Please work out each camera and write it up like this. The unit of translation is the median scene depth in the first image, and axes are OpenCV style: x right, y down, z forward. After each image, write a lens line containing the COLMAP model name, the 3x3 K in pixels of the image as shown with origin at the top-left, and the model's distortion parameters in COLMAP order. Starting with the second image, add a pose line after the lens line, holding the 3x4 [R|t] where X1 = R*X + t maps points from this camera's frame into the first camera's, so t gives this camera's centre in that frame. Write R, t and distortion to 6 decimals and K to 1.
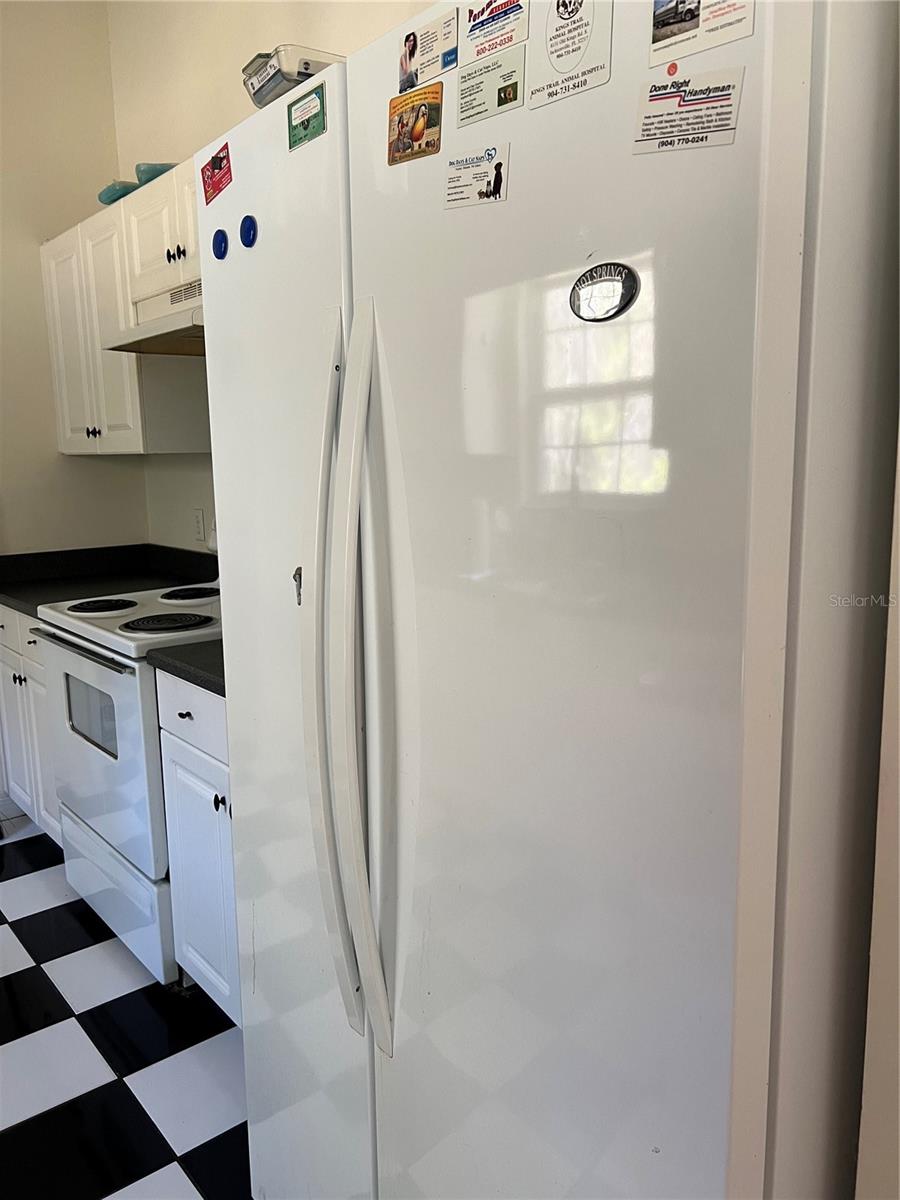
lens RADIAL K [[896.1, 0, 450.0], [0, 896.1, 600.0], [0, 0, 1]] dist [0.006235, -0.049352]
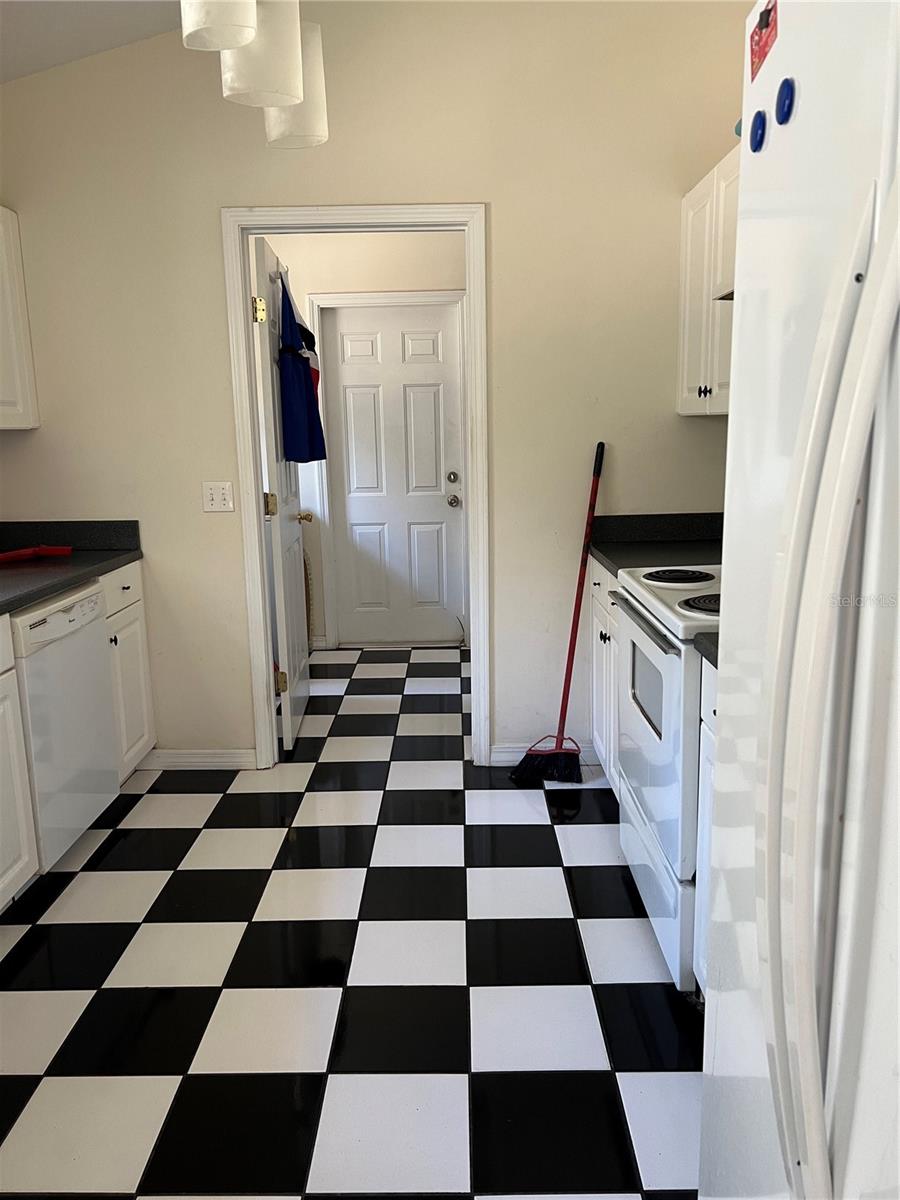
lens RADIAL K [[887.1, 0, 449.5], [0, 887.1, 606.9], [0, 0, 1]] dist [0.039114, -0.065875]
pose [[0.757986, 0.127087, -0.639770, 0.041119], [-0.094212, 0.991882, 0.085411, -0.021310], [0.645431, -0.004467, 0.763805, 0.138763]]
